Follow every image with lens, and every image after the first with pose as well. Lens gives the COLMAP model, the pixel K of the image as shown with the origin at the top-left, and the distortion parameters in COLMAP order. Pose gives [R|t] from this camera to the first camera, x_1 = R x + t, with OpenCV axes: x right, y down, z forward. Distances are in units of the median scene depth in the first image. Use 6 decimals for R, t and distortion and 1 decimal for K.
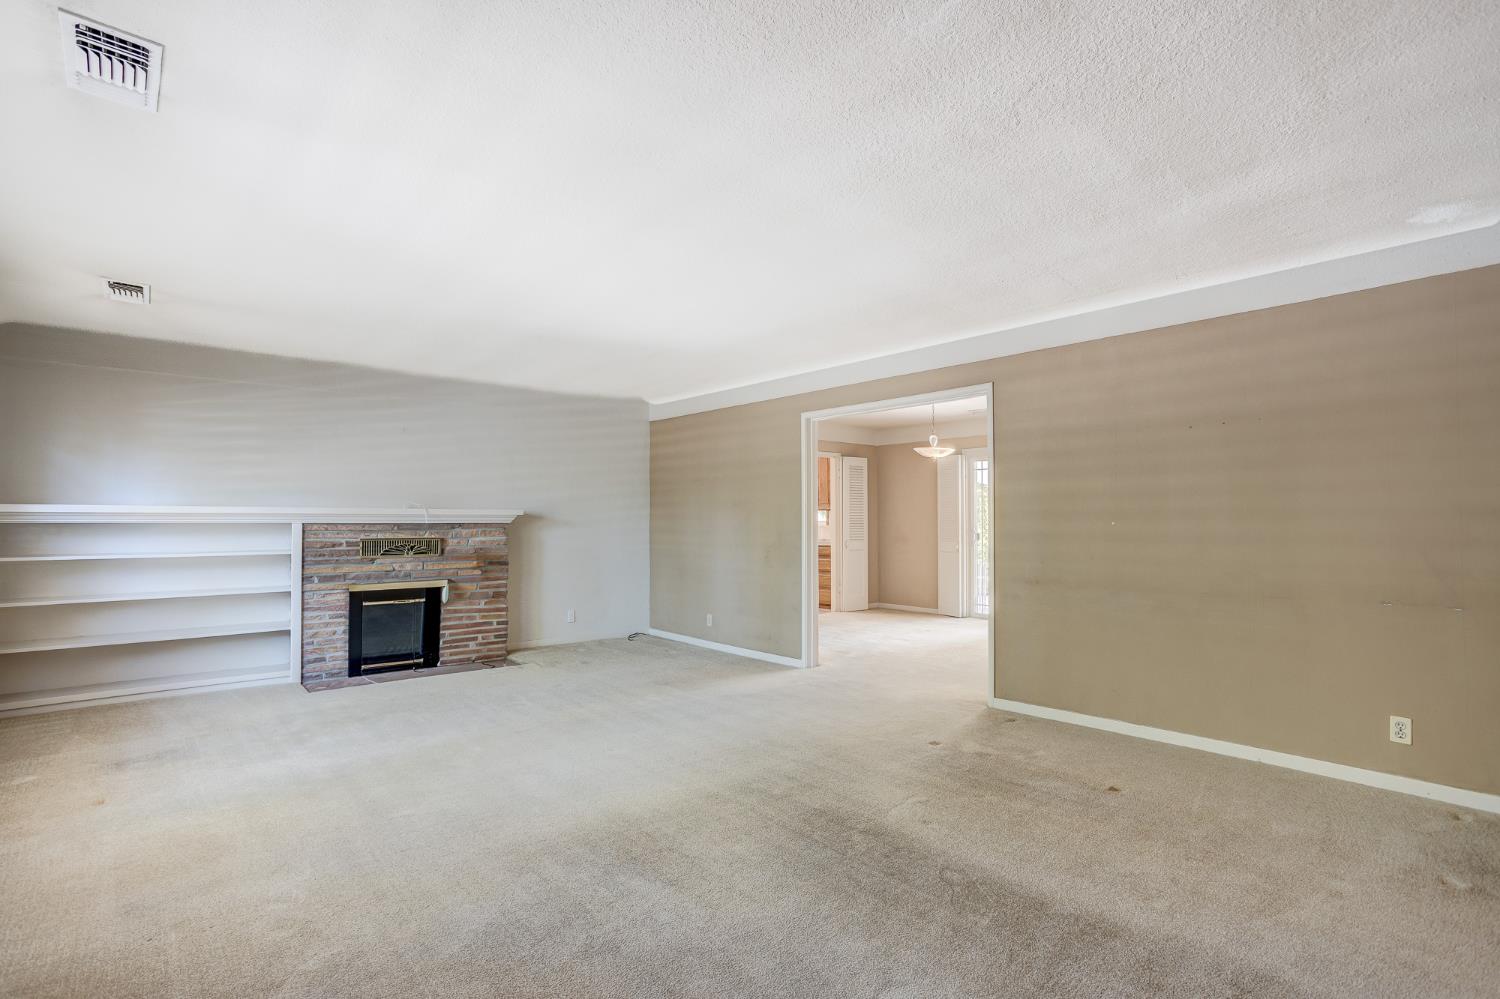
lens RADIAL K [[730.5, 0, 732.0], [0, 730.5, 502.0], [0, 0, 1]] dist [-0.043573, 0.017355]
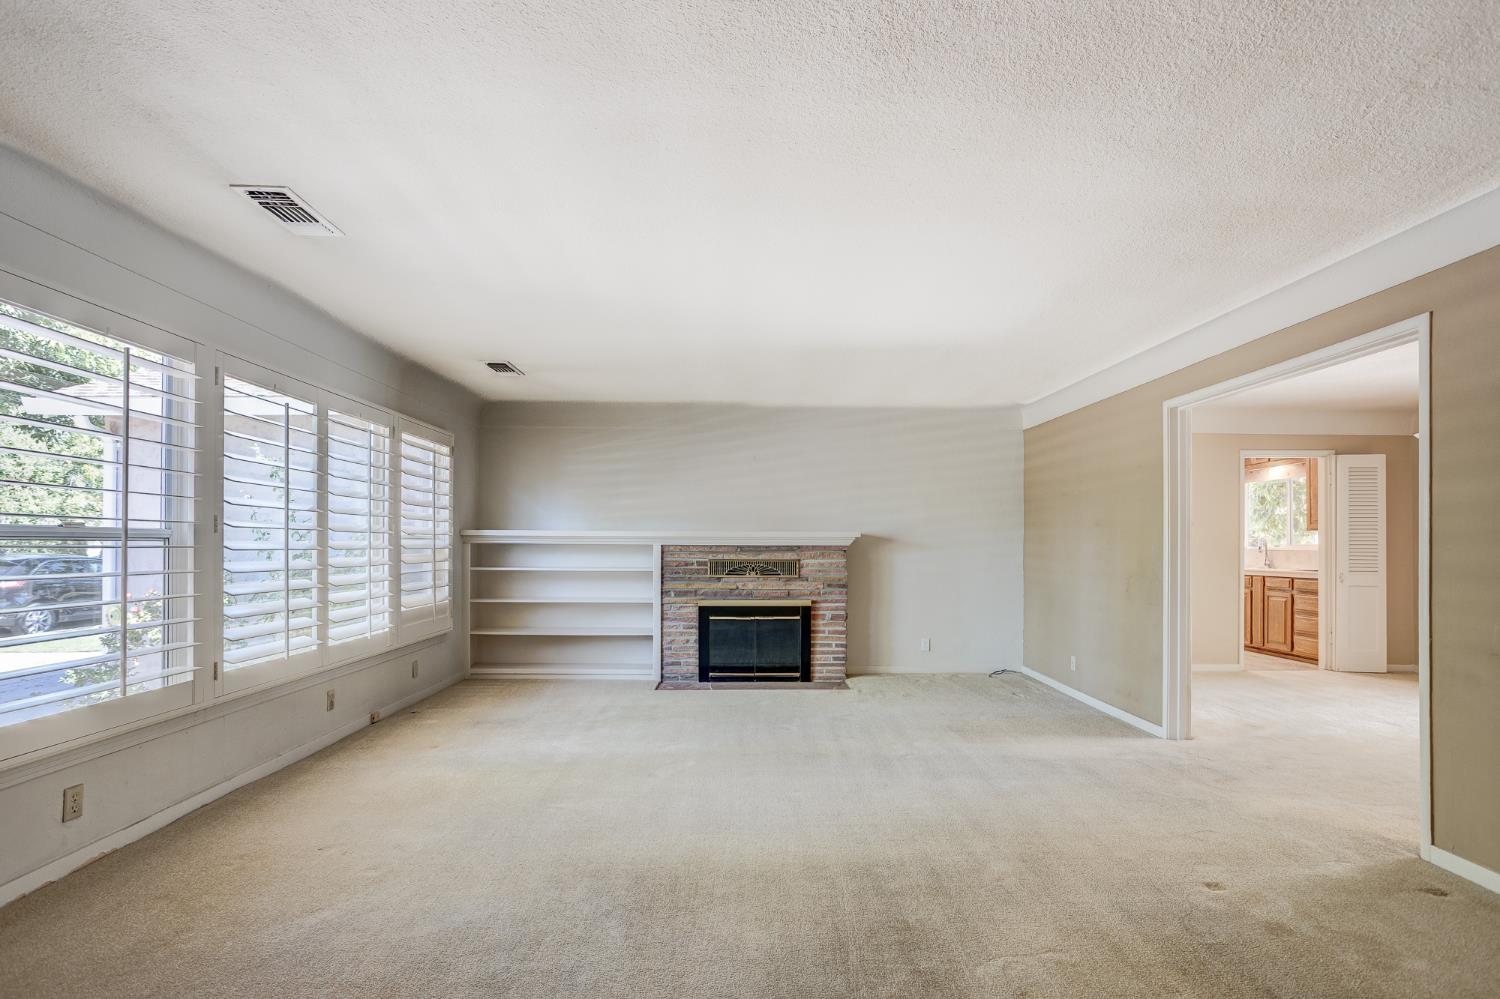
lens RADIAL K [[730.5, 0, 737.9], [0, 730.5, 539.2], [0, 0, 1]] dist [-0.043573, 0.017355]
pose [[0.778748, -0.000043, -0.627337, 0.224702], [0.012887, 0.999790, 0.015928, 0.002903], [0.627204, -0.020488, 0.778585, 0.150394]]
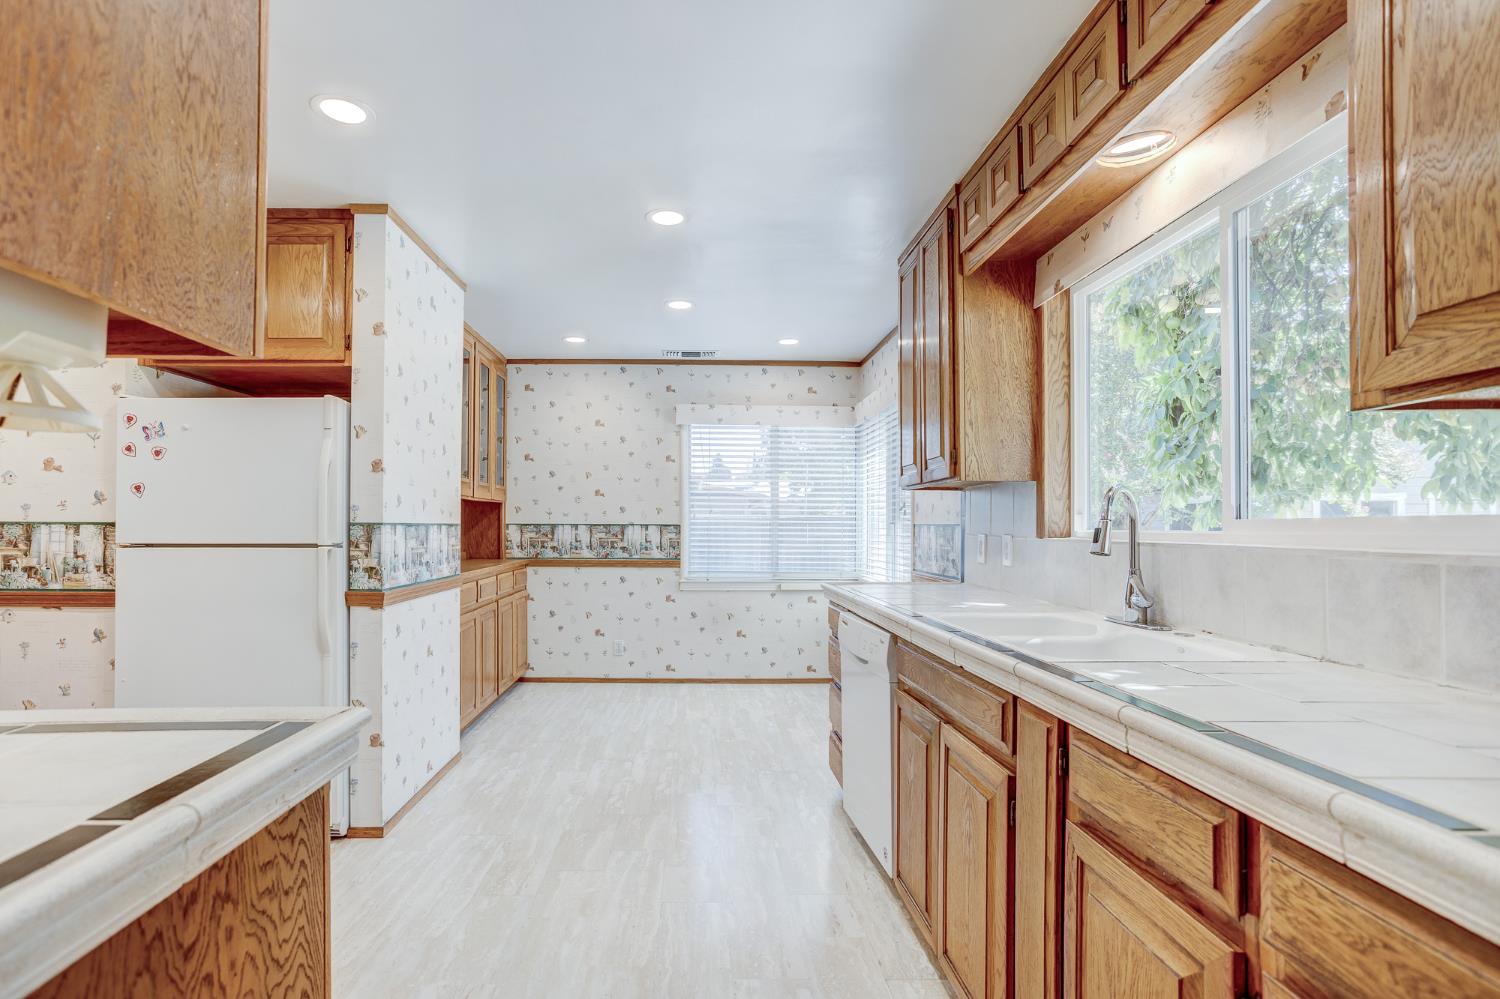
lens RADIAL K [[730.5, 0, 709.2], [0, 730.5, 520.9], [0, 0, 1]] dist [-0.043573, 0.017355]
pose [[0.785672, -0.002302, -0.618639, 0.197399], [0.013465, 0.999820, 0.013380, 0.045371], [0.618497, -0.018842, 0.785561, 1.617438]]
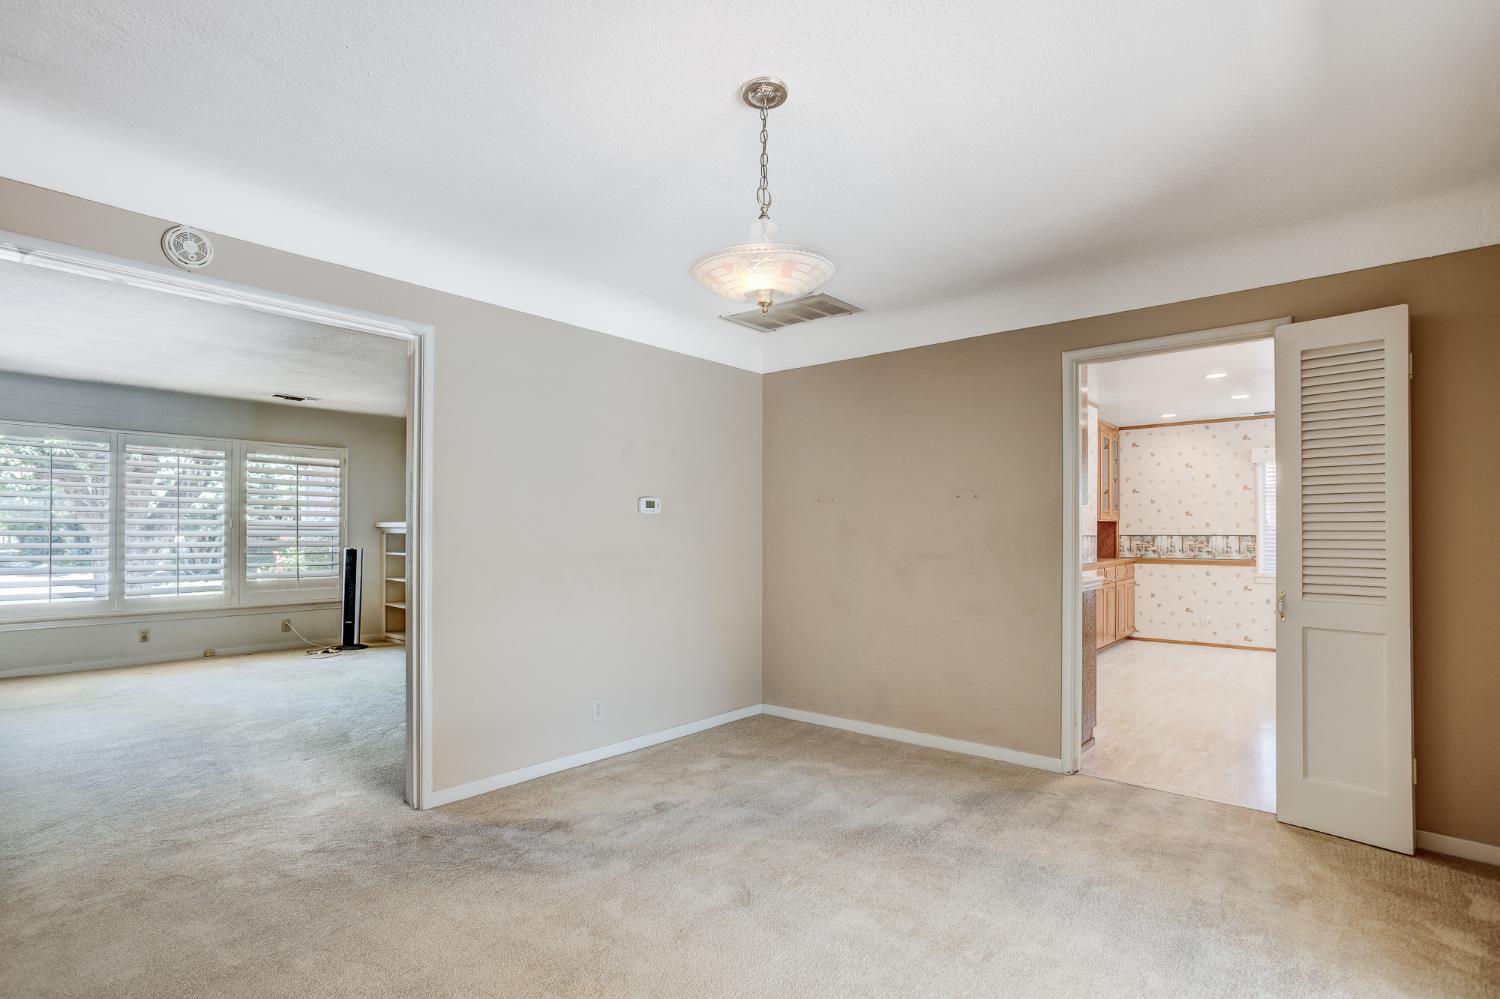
lens RADIAL K [[730.5, 0, 730.1], [0, 730.5, 532.0], [0, 0, 1]] dist [-0.043573, 0.017355]
pose [[0.160128, -0.002100, -0.987094, 0.699696], [0.022947, 0.999735, 0.001596, 0.032886], [0.986830, -0.022906, 0.160133, 1.202651]]
